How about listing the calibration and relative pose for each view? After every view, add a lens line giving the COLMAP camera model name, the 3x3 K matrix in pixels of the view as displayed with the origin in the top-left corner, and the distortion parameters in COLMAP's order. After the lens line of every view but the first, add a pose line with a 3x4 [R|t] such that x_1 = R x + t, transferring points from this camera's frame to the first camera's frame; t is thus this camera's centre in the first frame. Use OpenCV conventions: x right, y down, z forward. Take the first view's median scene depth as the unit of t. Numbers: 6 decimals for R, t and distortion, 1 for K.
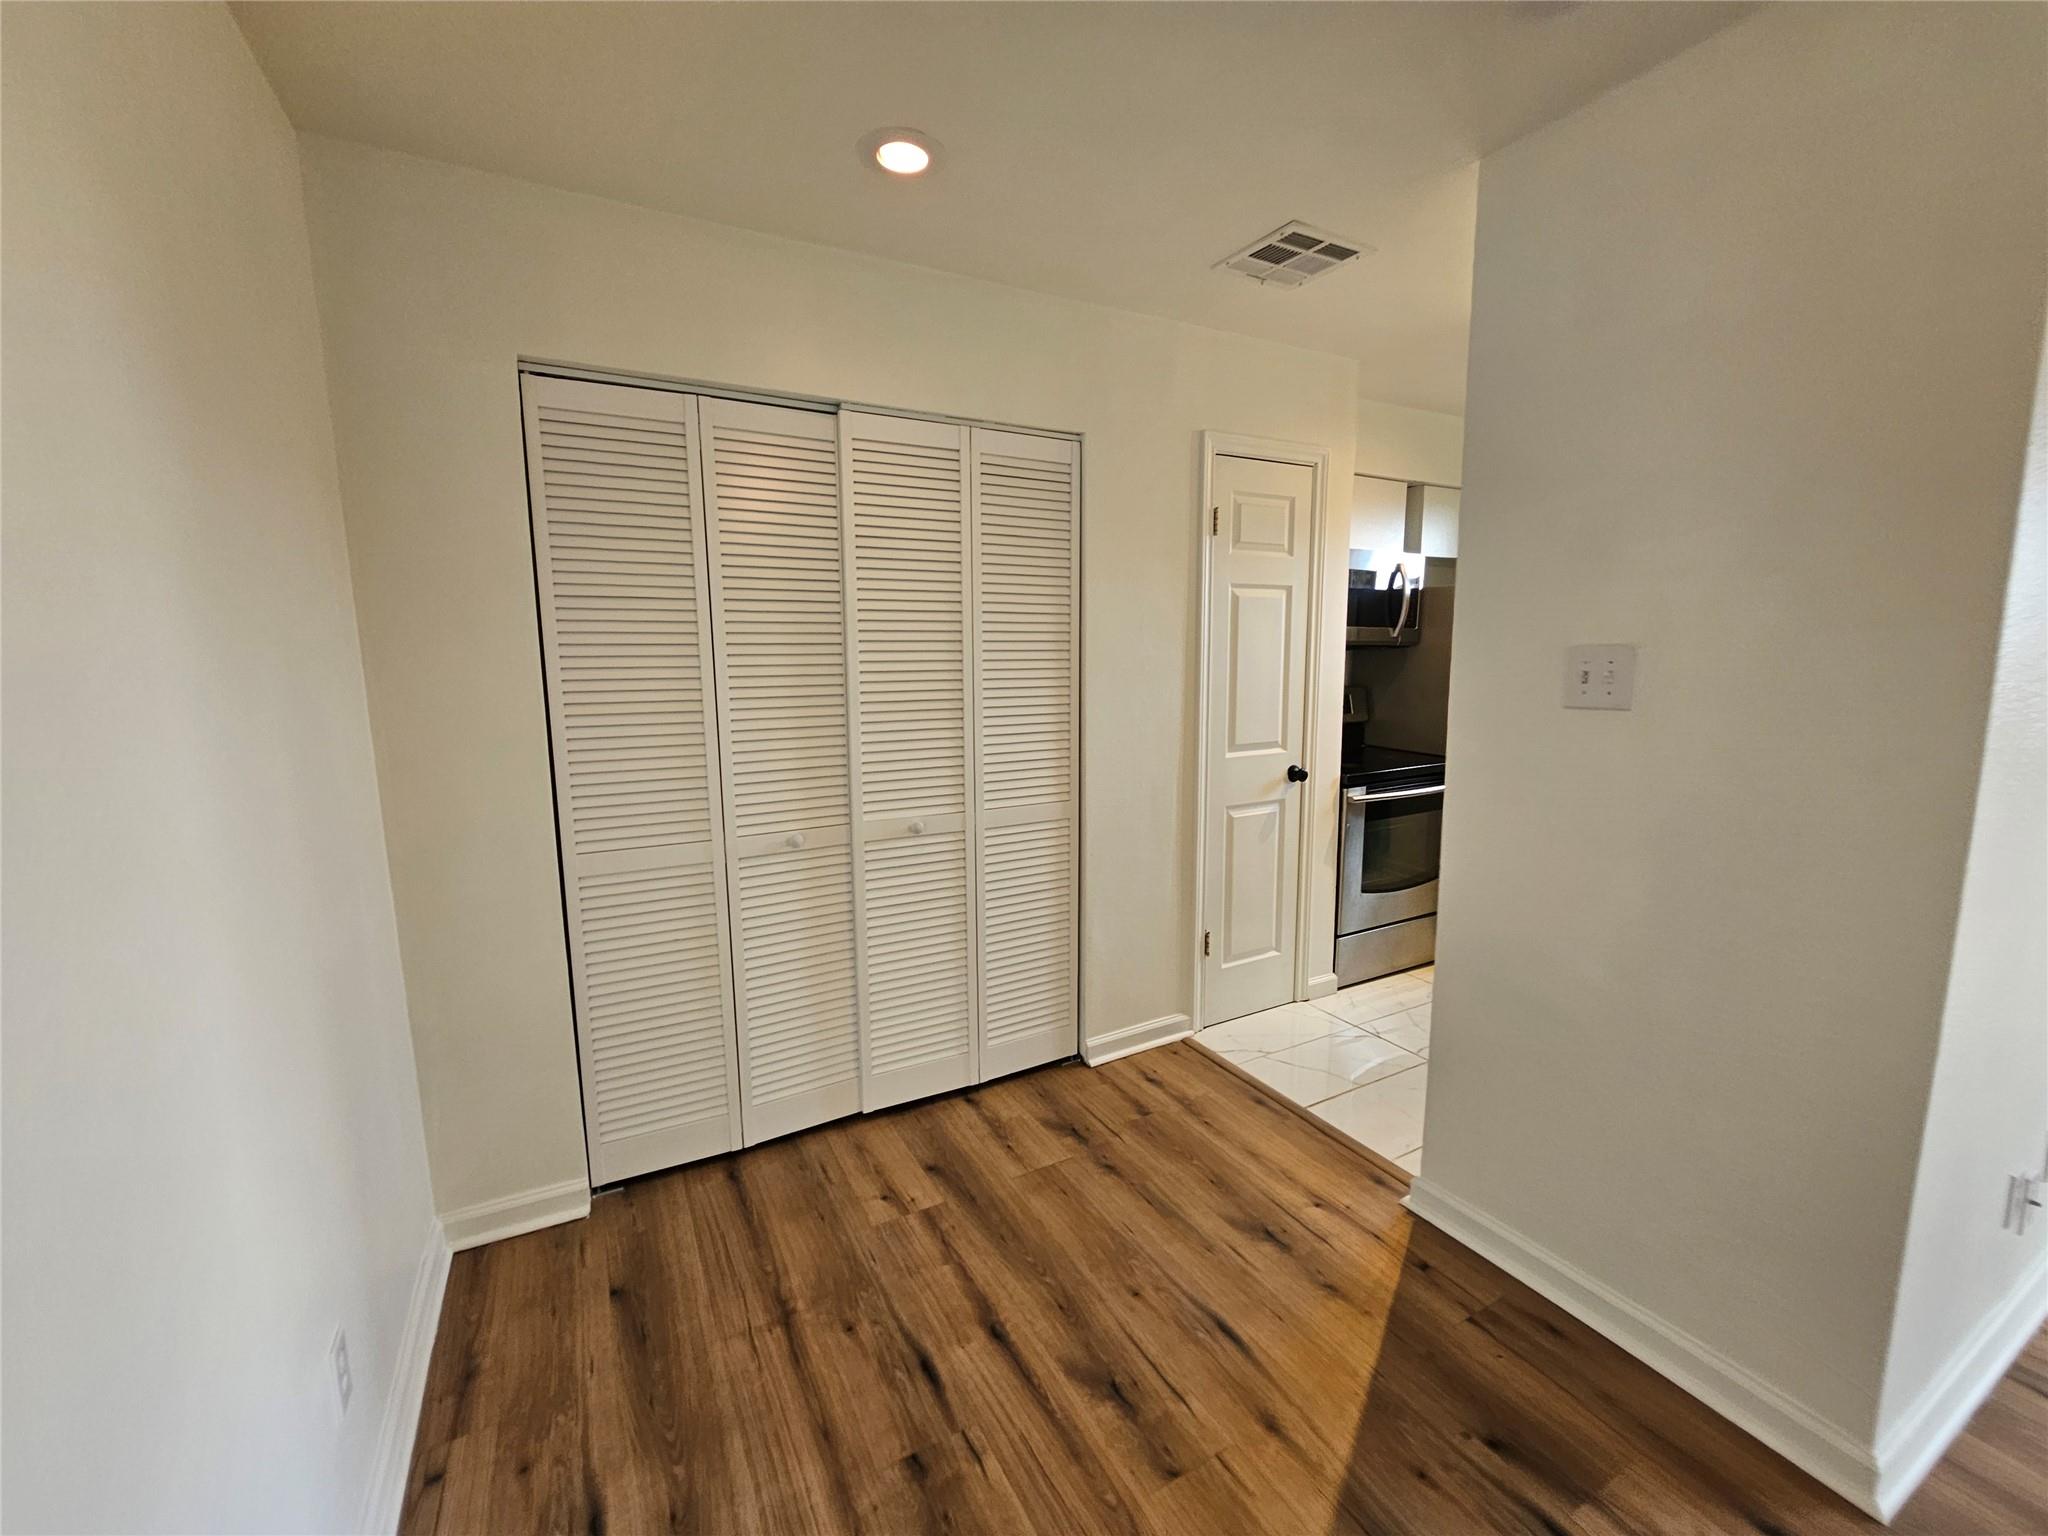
lens RADIAL K [[840.6, 0, 1024.0], [0, 840.6, 768.0], [0, 0, 1]] dist [-0.001174, 0.000157]
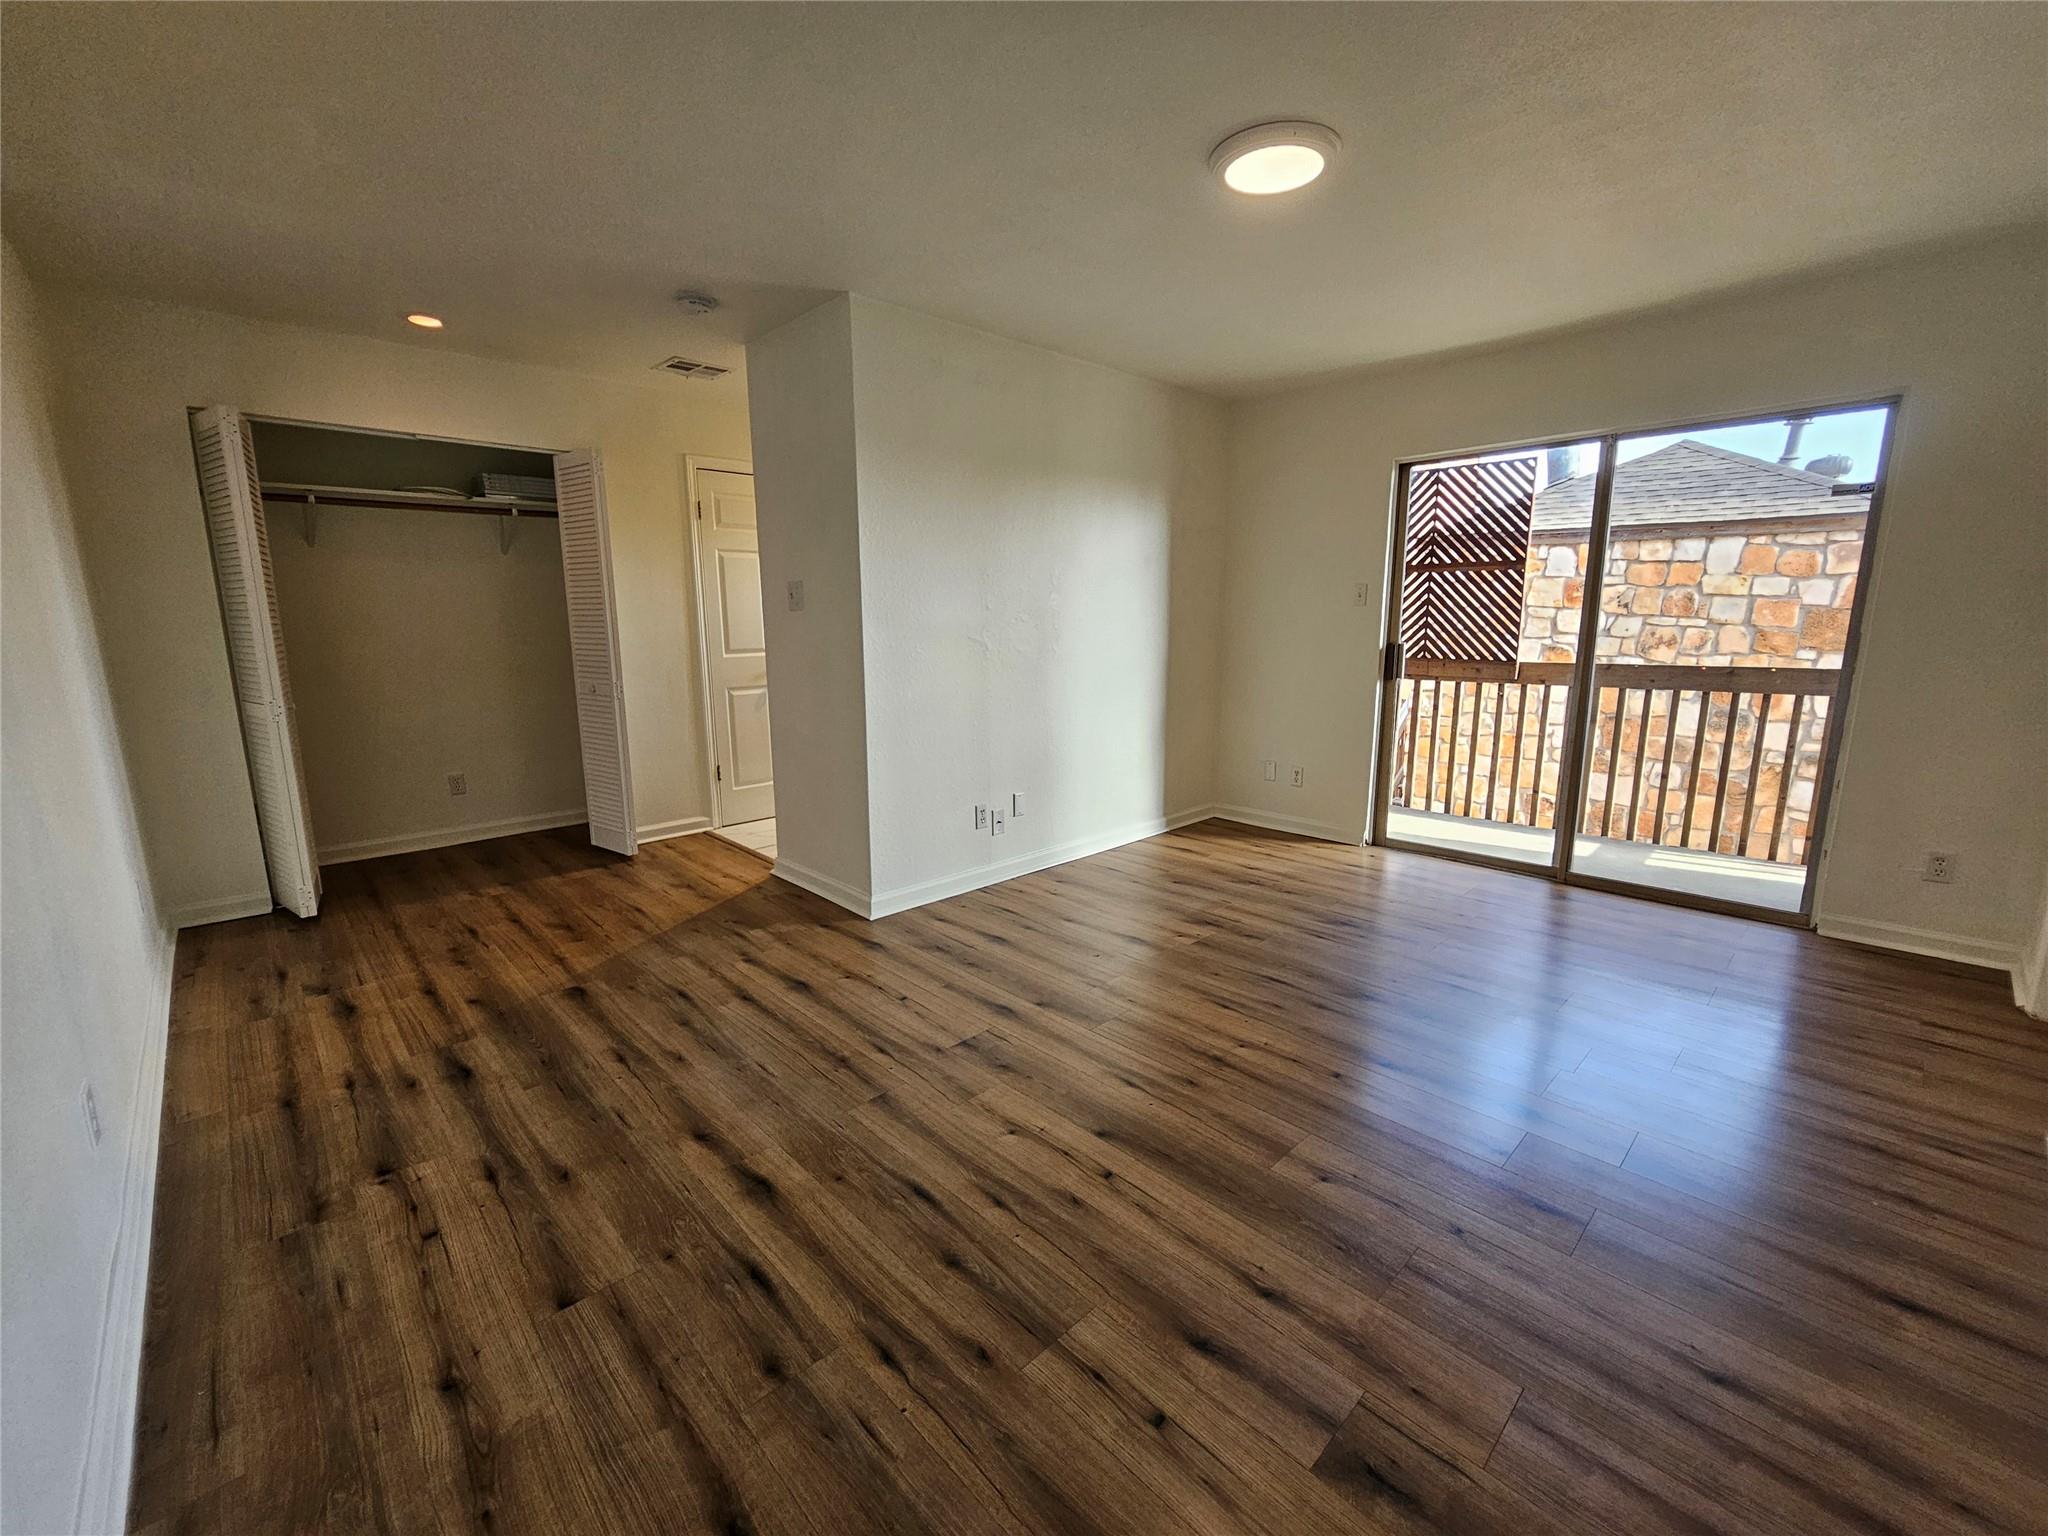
lens RADIAL K [[845.6, 0, 1025.6], [0, 845.6, 768.9], [0, 0, 1]] dist [-0.002178, 0.000387]
pose [[0.964850, -0.042044, 0.259417, 0.634876], [0.030844, 0.998414, 0.047098, 0.247857], [-0.260986, -0.037441, 0.964616, -1.257522]]
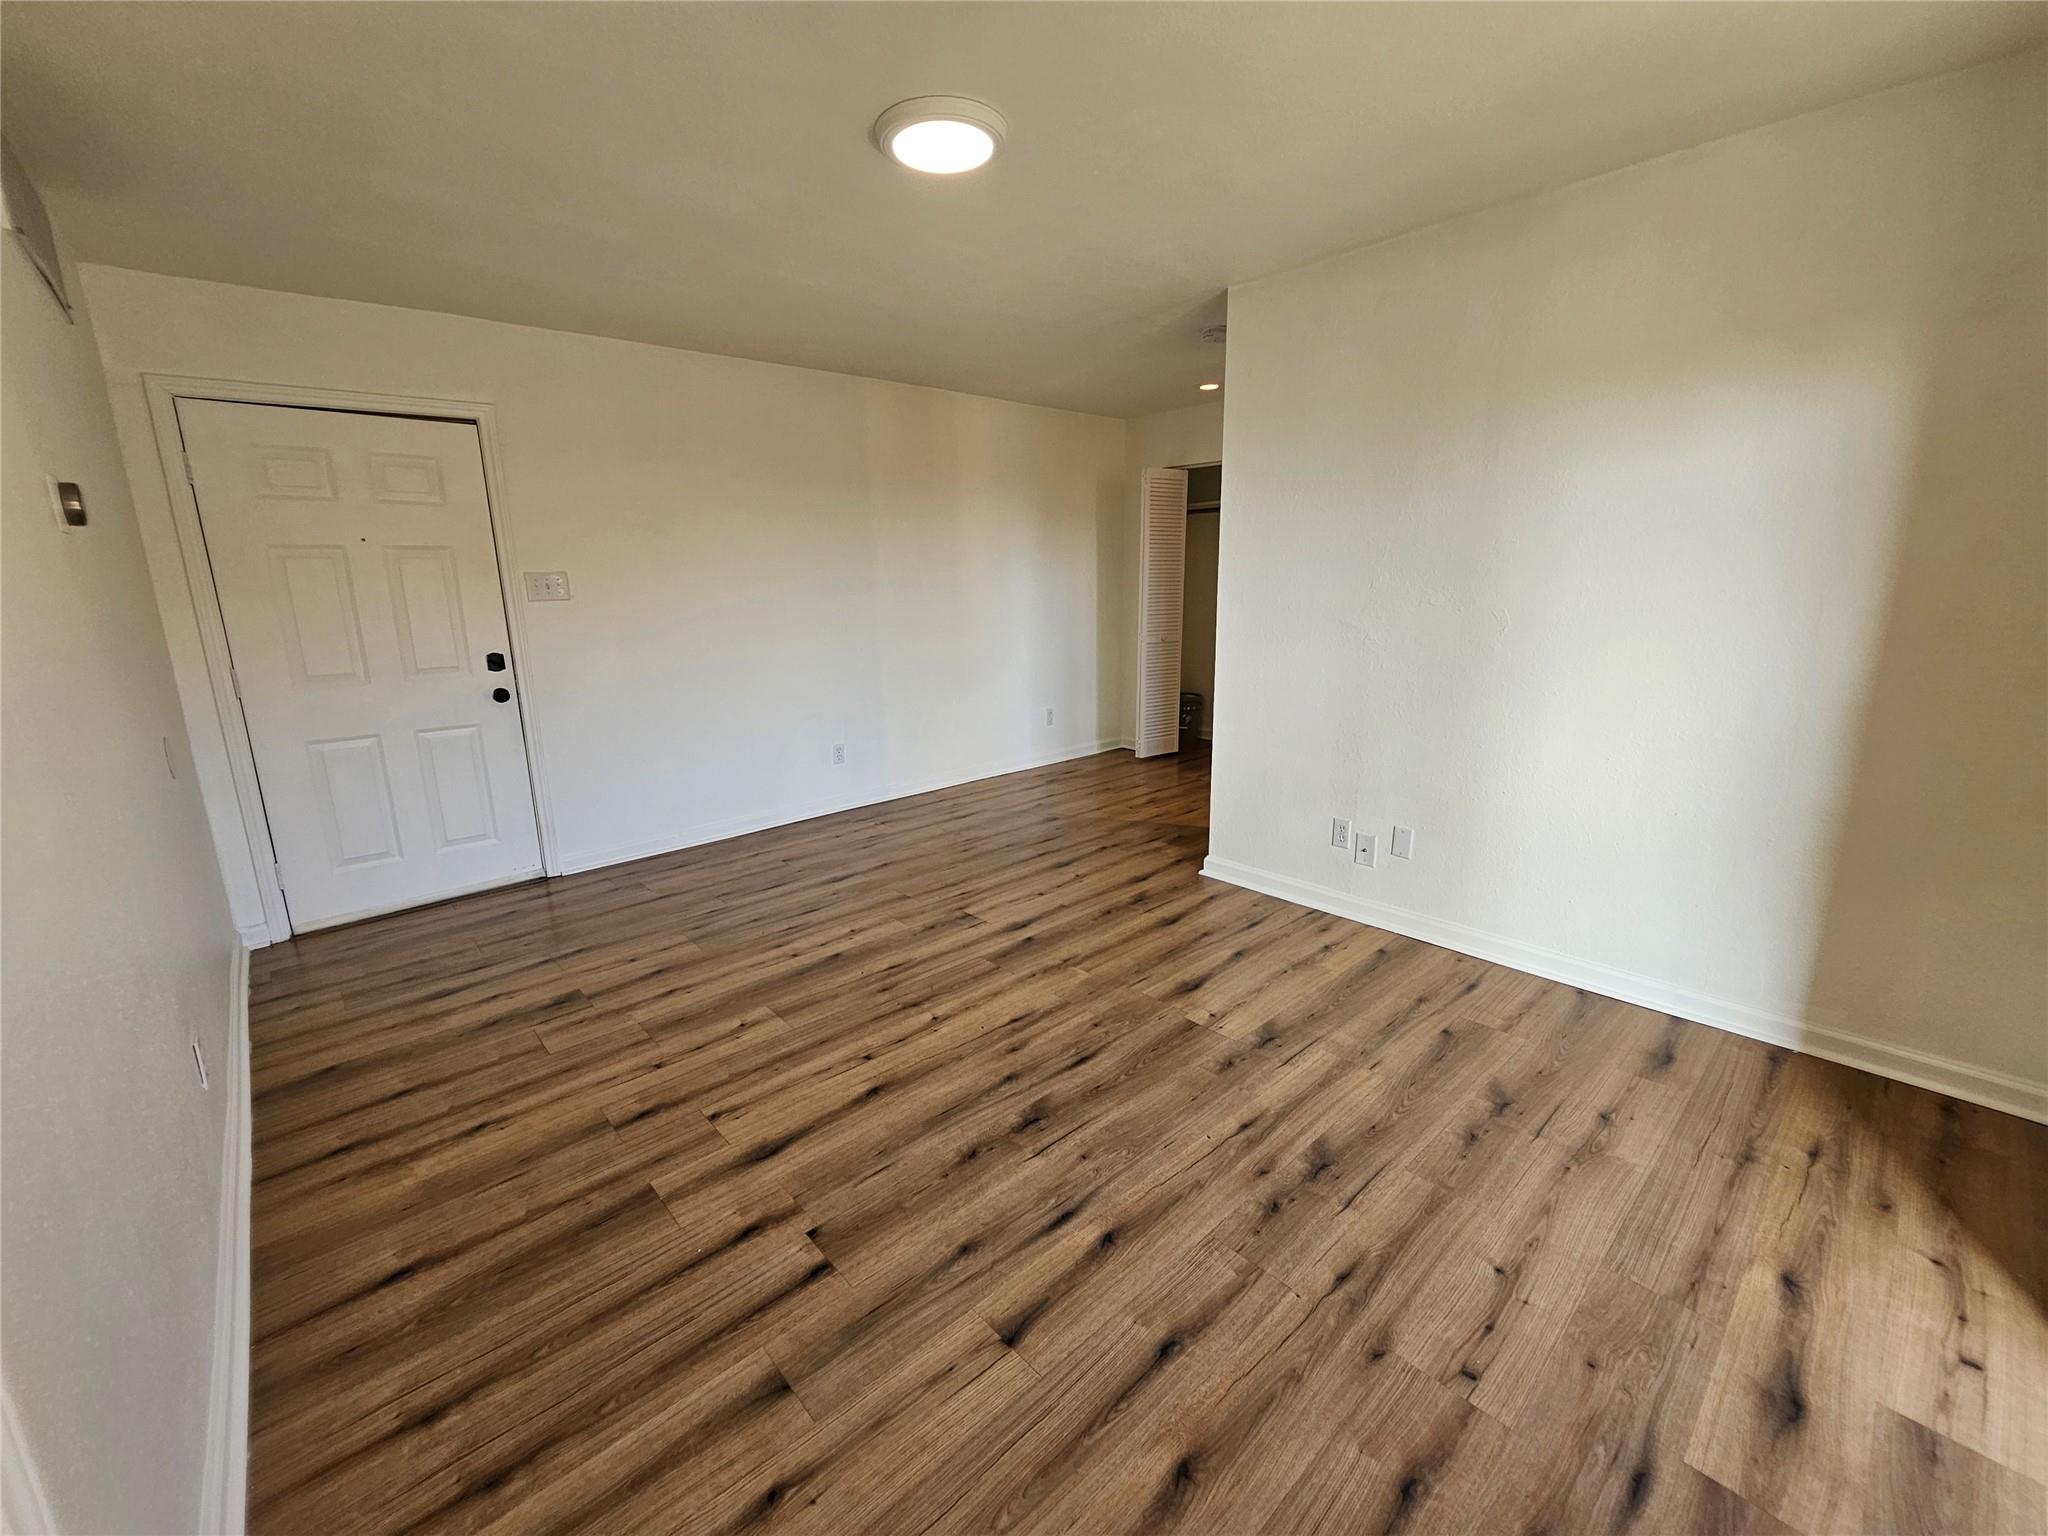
lens RADIAL K [[841.7, 0, 1023.3], [0, 841.7, 767.1], [0, 0, 1]] dist [-0.002618, 0.000046]
pose [[0.234796, 0.223419, -0.946020, 2.698425], [-0.122056, 0.972301, 0.199332, 0.039618], [0.964351, 0.068665, 0.255562, -0.252641]]
